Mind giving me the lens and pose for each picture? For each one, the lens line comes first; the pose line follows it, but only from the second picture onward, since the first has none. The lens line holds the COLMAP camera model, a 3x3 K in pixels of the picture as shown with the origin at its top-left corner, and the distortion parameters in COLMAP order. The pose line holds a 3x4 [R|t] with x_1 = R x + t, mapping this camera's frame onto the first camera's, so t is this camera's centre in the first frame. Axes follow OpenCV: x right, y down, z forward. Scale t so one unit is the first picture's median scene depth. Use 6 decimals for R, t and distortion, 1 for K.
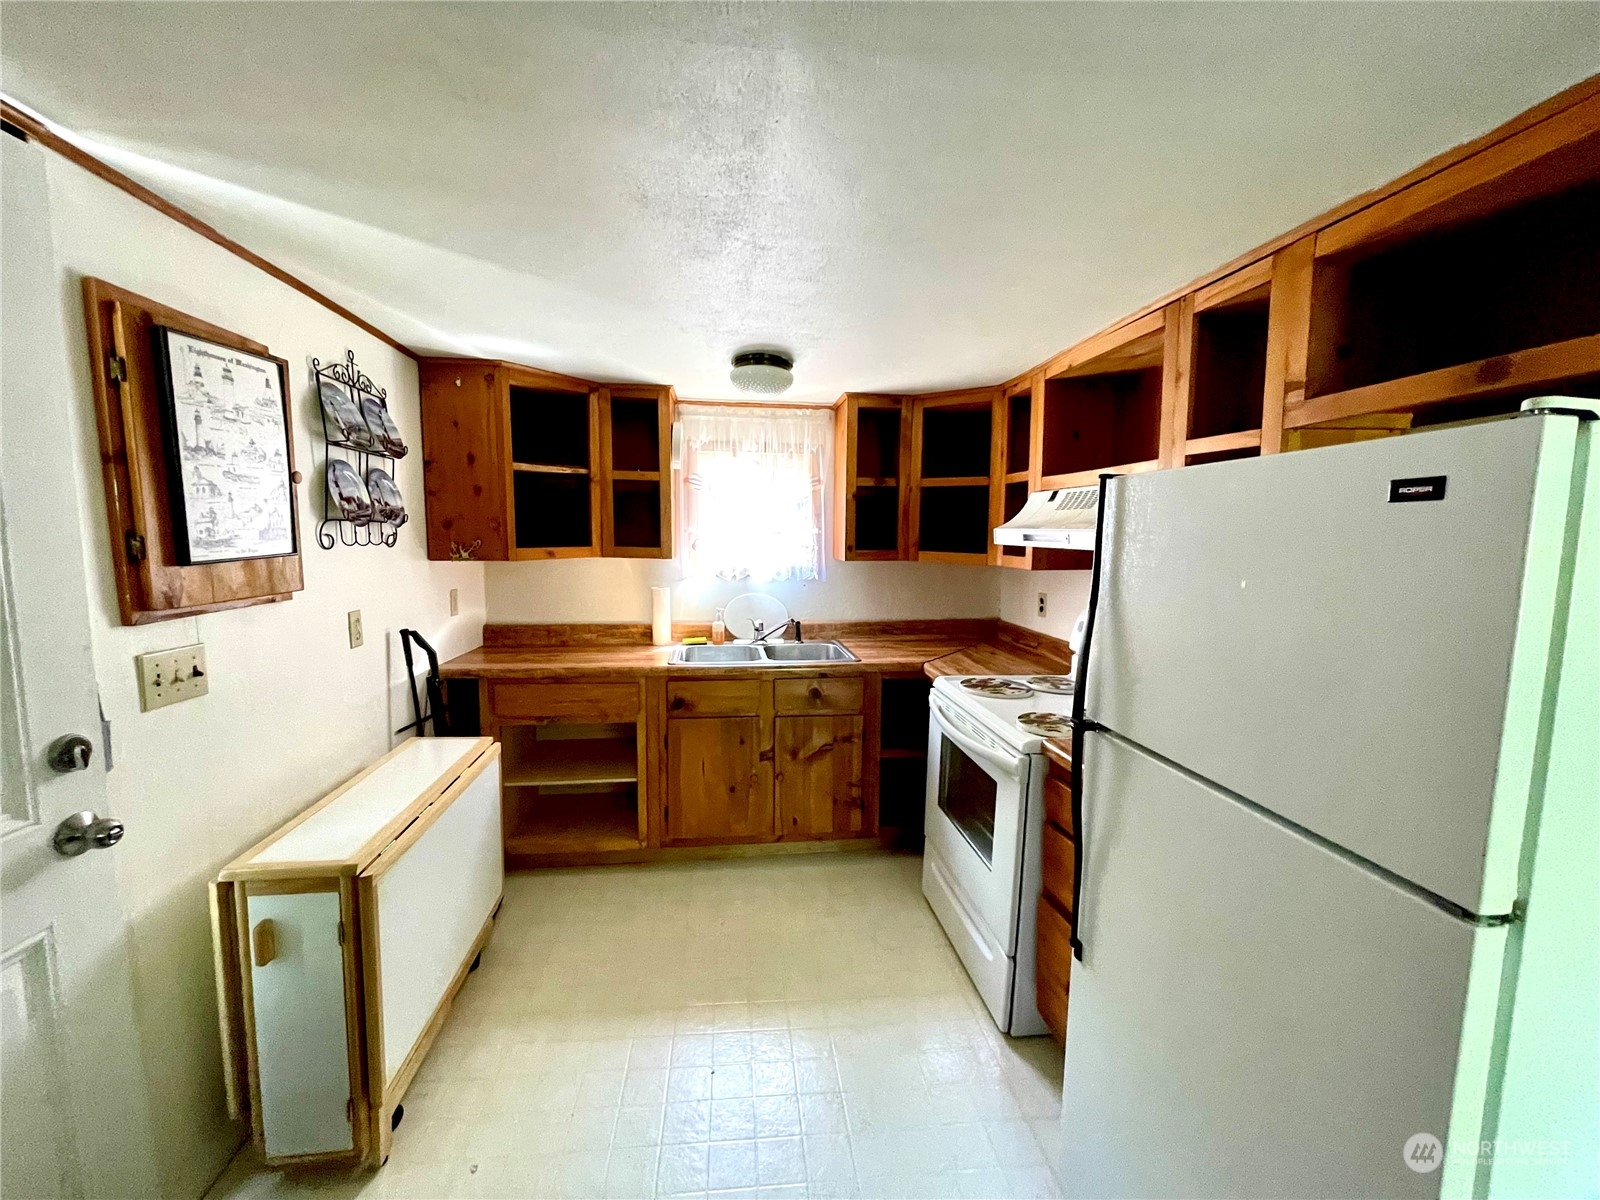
lens RADIAL K [[644.2, 0, 797.1], [0, 644.2, 600.3], [0, 0, 1]] dist [-0.001511, 0.000021]
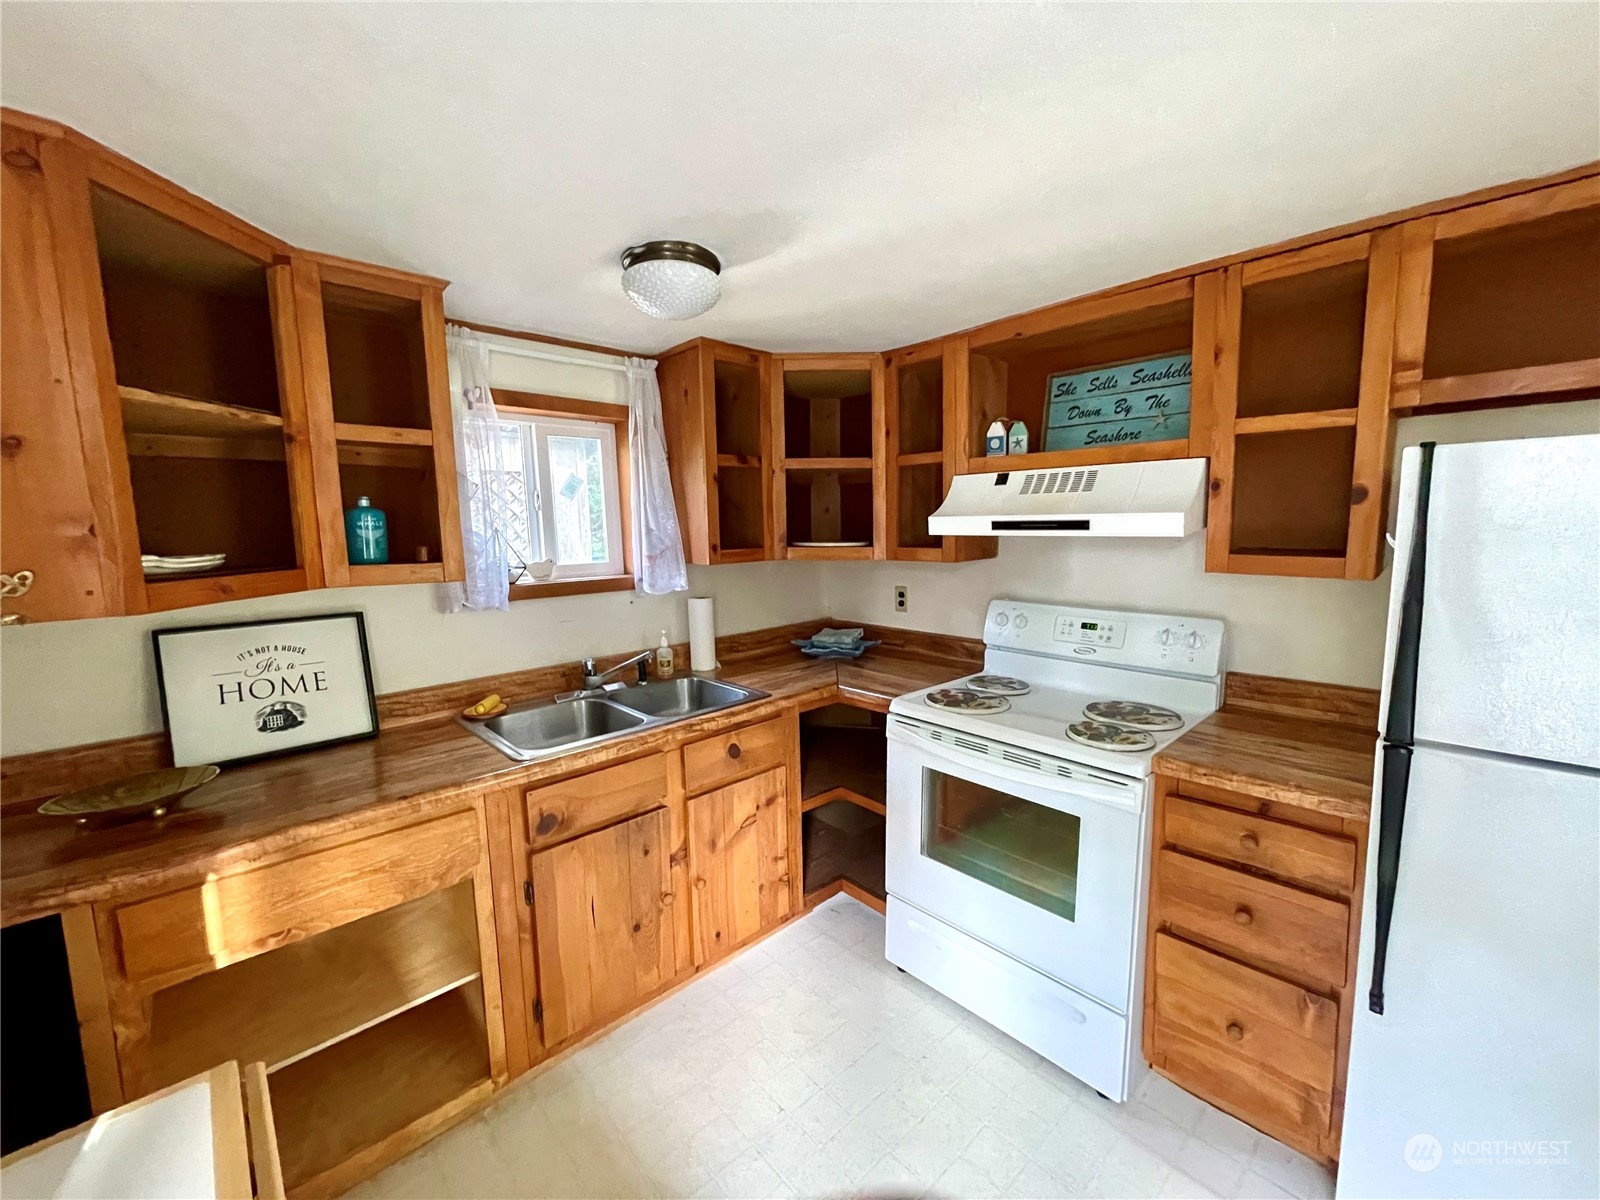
lens RADIAL K [[644.2, 0, 797.1], [0, 644.2, 600.3], [0, 0, 1]] dist [-0.001511, 0.000021]
pose [[0.809005, -0.094733, 0.580118, -0.314943], [0.089623, 0.995268, 0.037543, -0.044283], [-0.580930, 0.021619, 0.813667, 0.369471]]
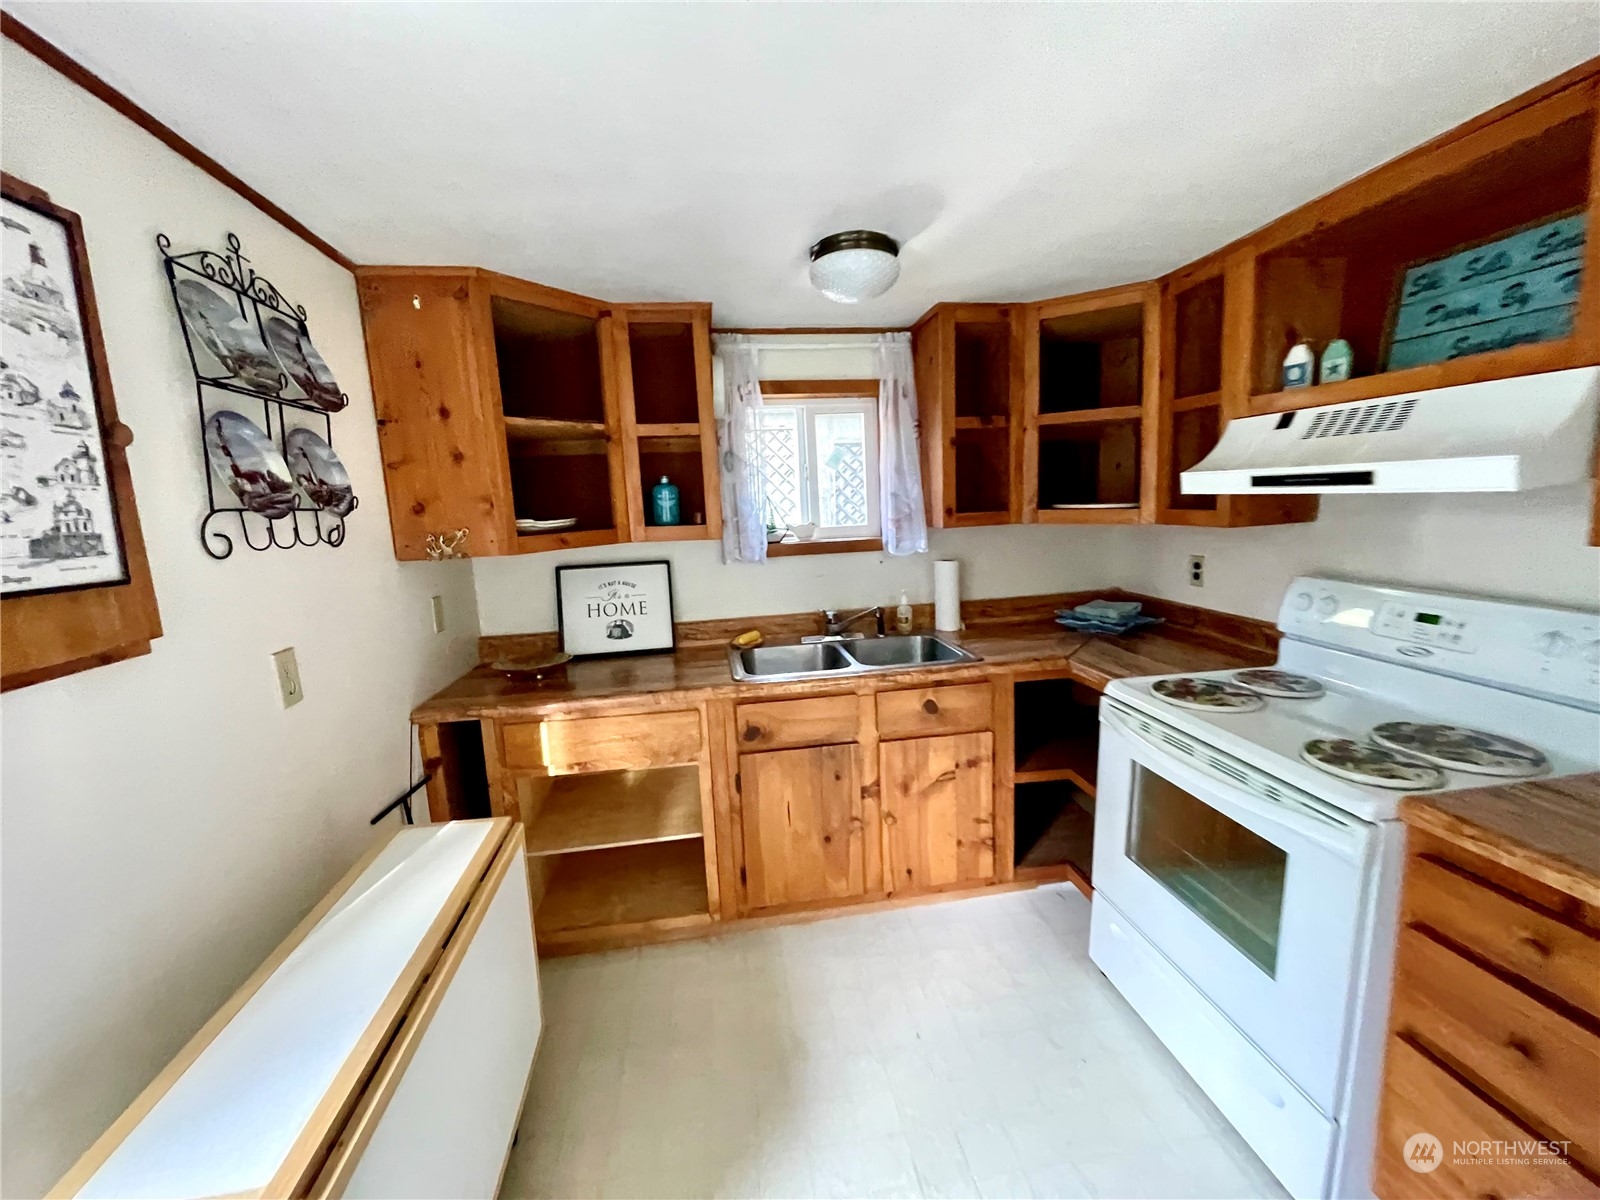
lens RADIAL K [[645.9, 0, 800.0], [0, 645.9, 600.0], [0, 0, 1]] dist [-0.000959, 0.000001]
pose [[0.998167, -0.057698, 0.018283, -0.130661], [0.056725, 0.997143, 0.049873, -0.026936], [-0.021108, -0.048744, 0.998588, 0.253254]]
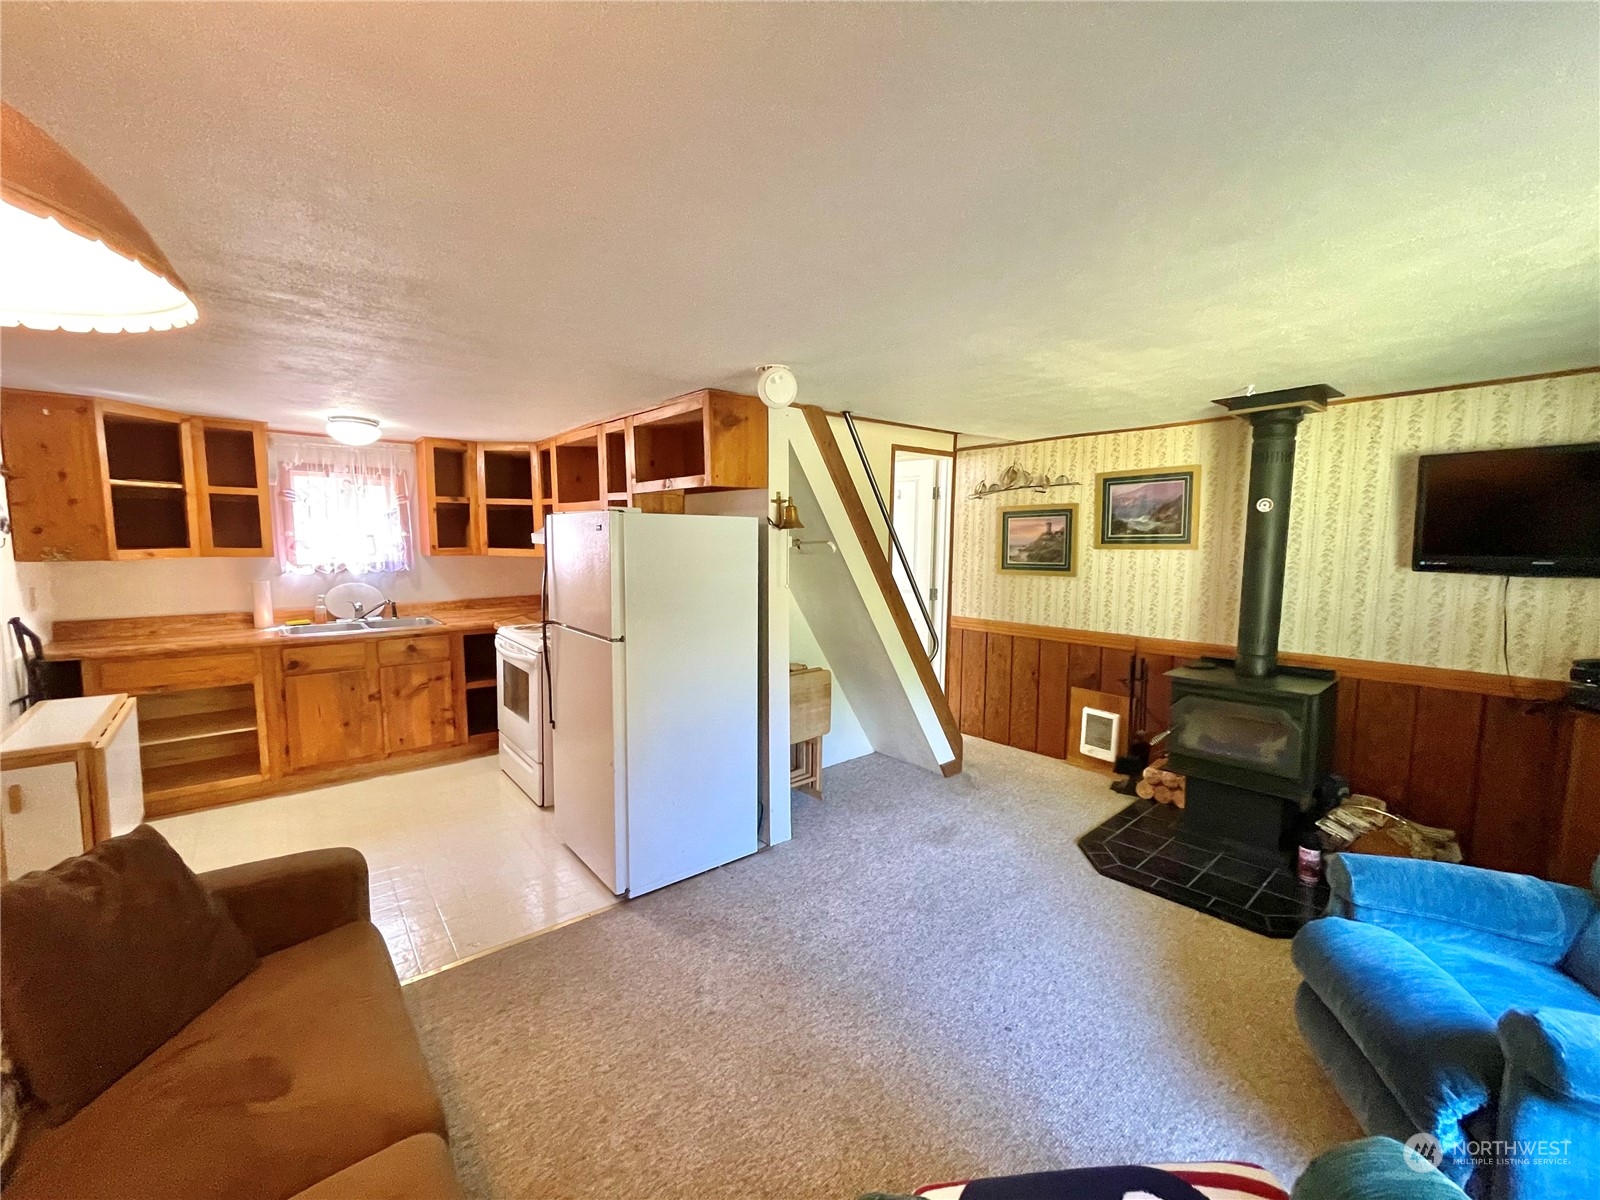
lens RADIAL K [[645.5, 0, 796.7], [0, 645.5, 602.1], [0, 0, 1]] dist [-0.002523, 0.000031]
pose [[0.841469, -0.057404, 0.537248, -0.015783], [0.054997, 0.998276, 0.020523, 0.059122], [-0.537499, 0.012277, 0.843175, -0.670966]]
